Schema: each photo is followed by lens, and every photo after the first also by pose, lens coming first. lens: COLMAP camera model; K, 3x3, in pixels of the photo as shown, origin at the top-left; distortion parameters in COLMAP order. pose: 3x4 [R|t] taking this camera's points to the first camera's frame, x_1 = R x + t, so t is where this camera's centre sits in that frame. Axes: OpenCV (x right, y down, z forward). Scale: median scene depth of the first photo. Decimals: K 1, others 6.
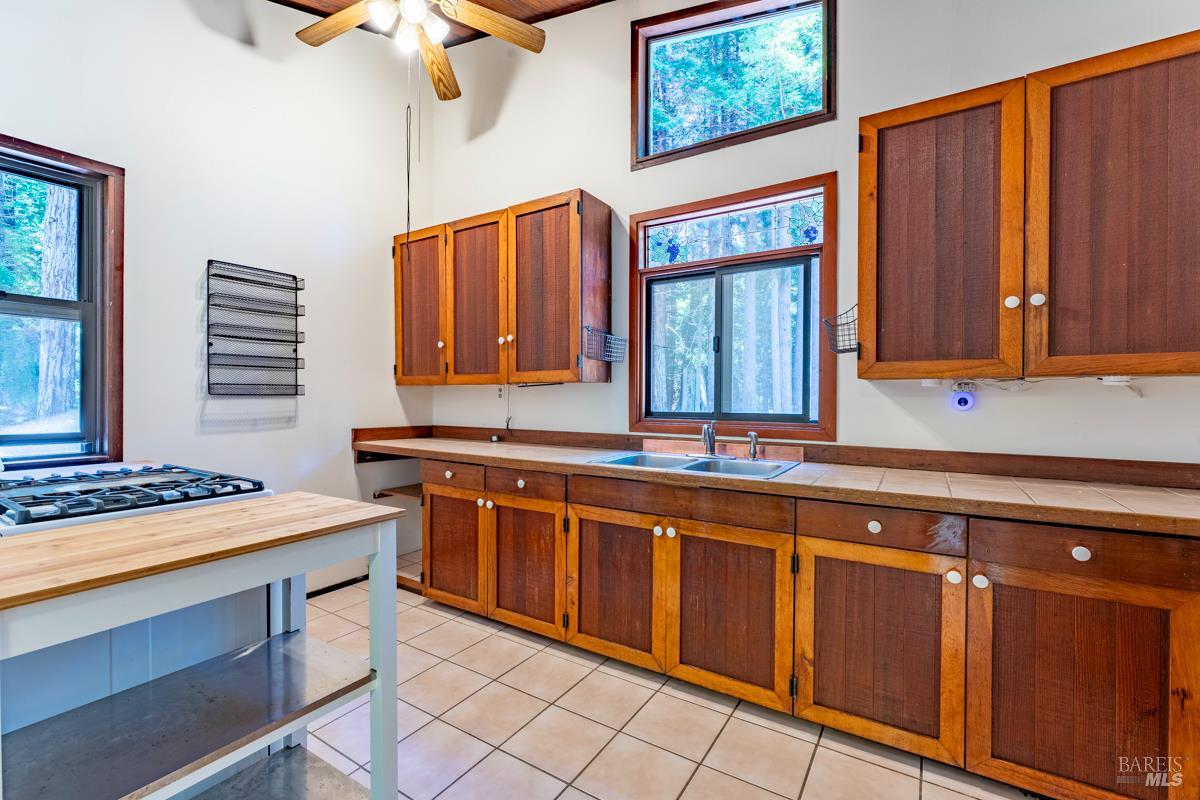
lens RADIAL K [[522.6, 0, 600.0], [0, 522.6, 400.0], [0, 0, 1]] dist [-0.002173, -0.000559]
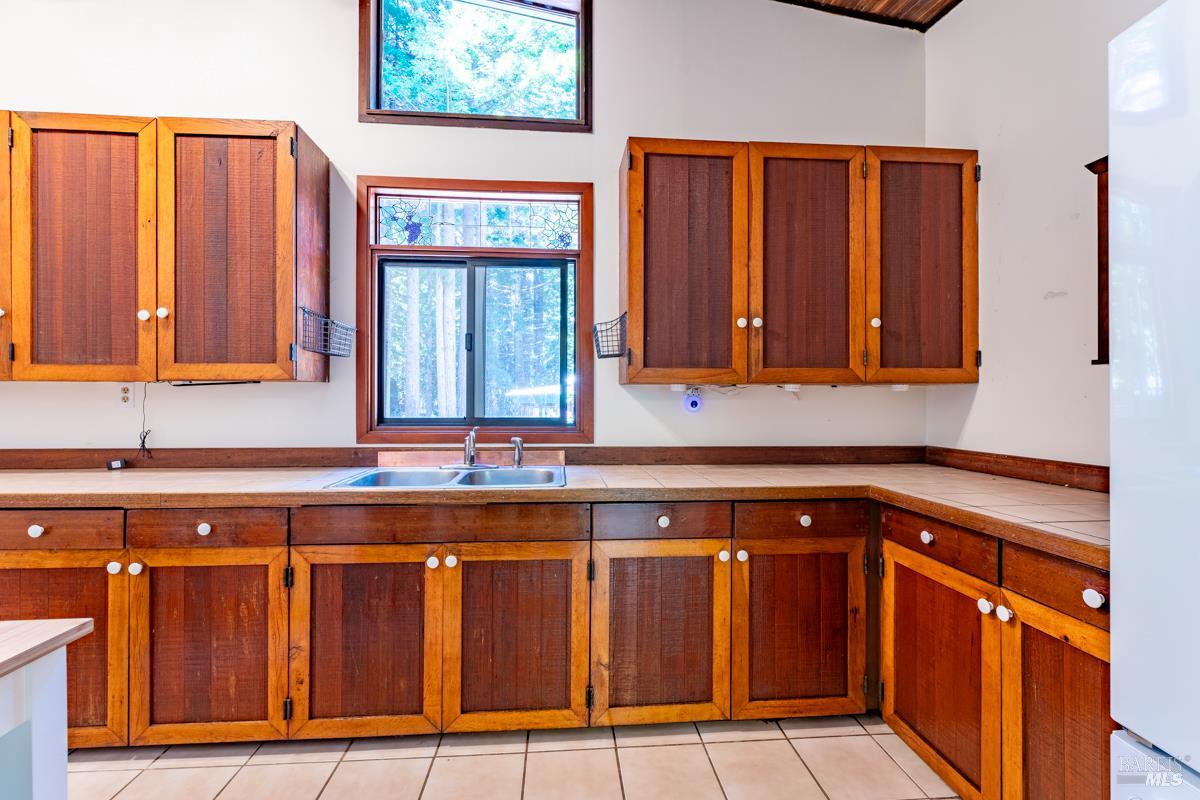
lens RADIAL K [[522.6, 0, 600.0], [0, 522.6, 400.0], [0, 0, 1]] dist [-0.002173, -0.000559]
pose [[0.797306, -0.000263, 0.603576, -0.165223], [0.004834, 0.999971, -0.005950, -0.000056], [-0.603557, 0.007661, 0.797283, 0.167919]]
